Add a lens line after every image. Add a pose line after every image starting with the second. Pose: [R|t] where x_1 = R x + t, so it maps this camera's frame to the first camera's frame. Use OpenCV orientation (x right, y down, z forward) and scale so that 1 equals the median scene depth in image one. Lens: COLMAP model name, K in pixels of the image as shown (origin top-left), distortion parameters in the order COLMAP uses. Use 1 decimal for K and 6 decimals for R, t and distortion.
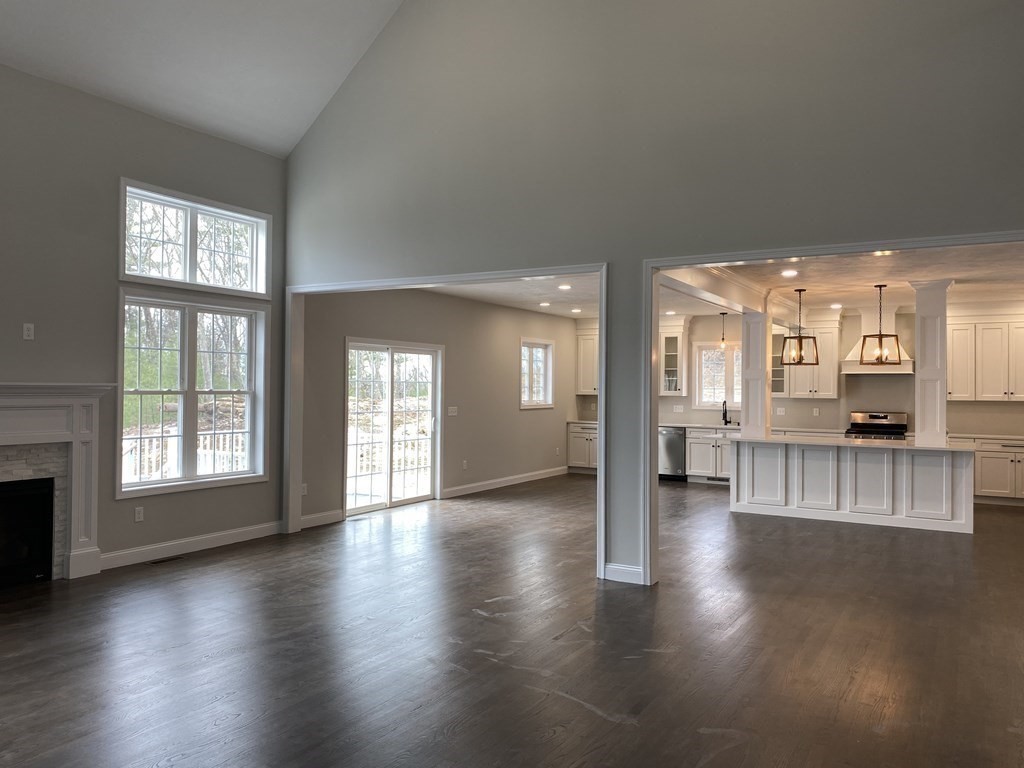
lens RADIAL K [[768.6, 0, 513.9], [0, 768.6, 382.3], [0, 0, 1]] dist [0.027137, -0.038894]
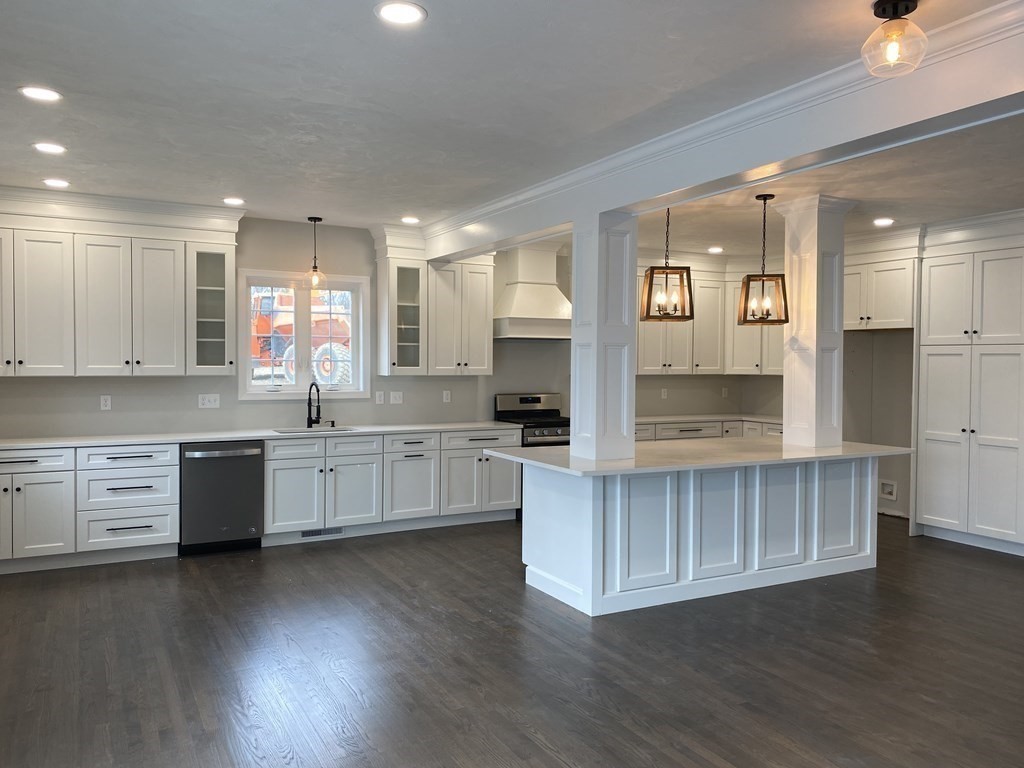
lens RADIAL K [[768.6, 0, 529.0], [0, 768.6, 378.4], [0, 0, 1]] dist [0.027137, -0.038894]
pose [[0.508795, -0.025465, 0.860511, -0.119008], [-0.008935, 0.999352, 0.034857, 0.000758], [-0.860841, -0.025424, 0.508238, 0.620604]]
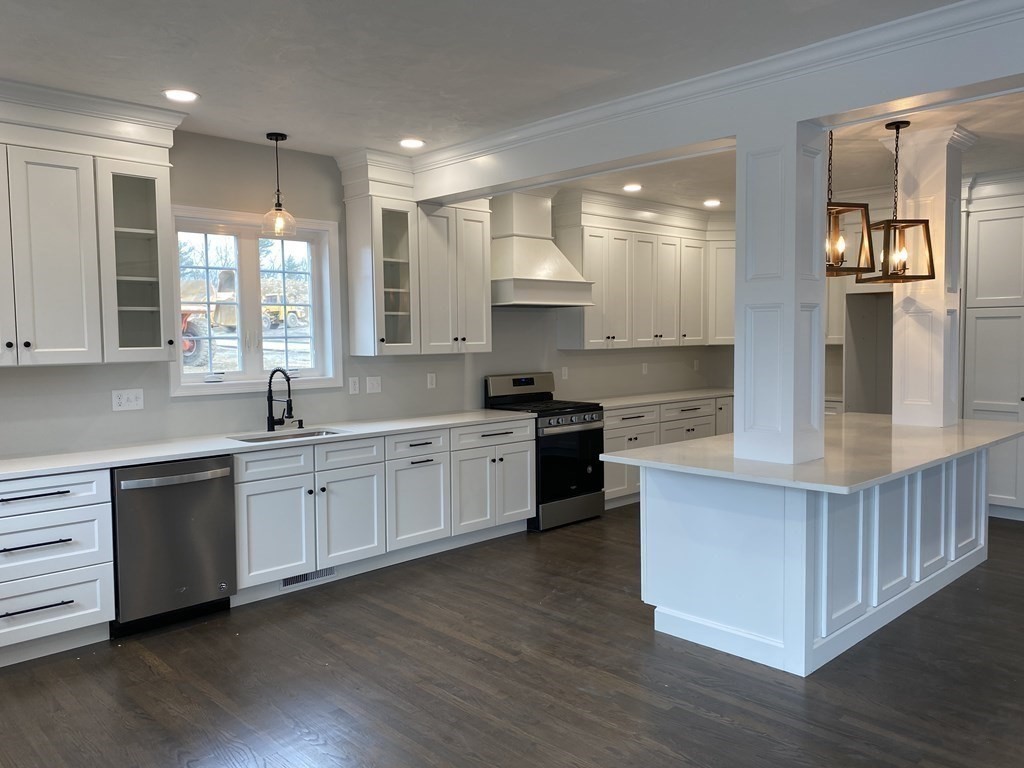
lens RADIAL K [[768.6, 0, 521.3], [0, 768.6, 378.0], [0, 0, 1]] dist [0.027137, -0.038894]
pose [[0.273135, -0.065965, 0.959711, -0.066895], [0.006787, 0.997753, 0.066648, 0.004051], [-0.961952, -0.011691, 0.272969, 0.810092]]
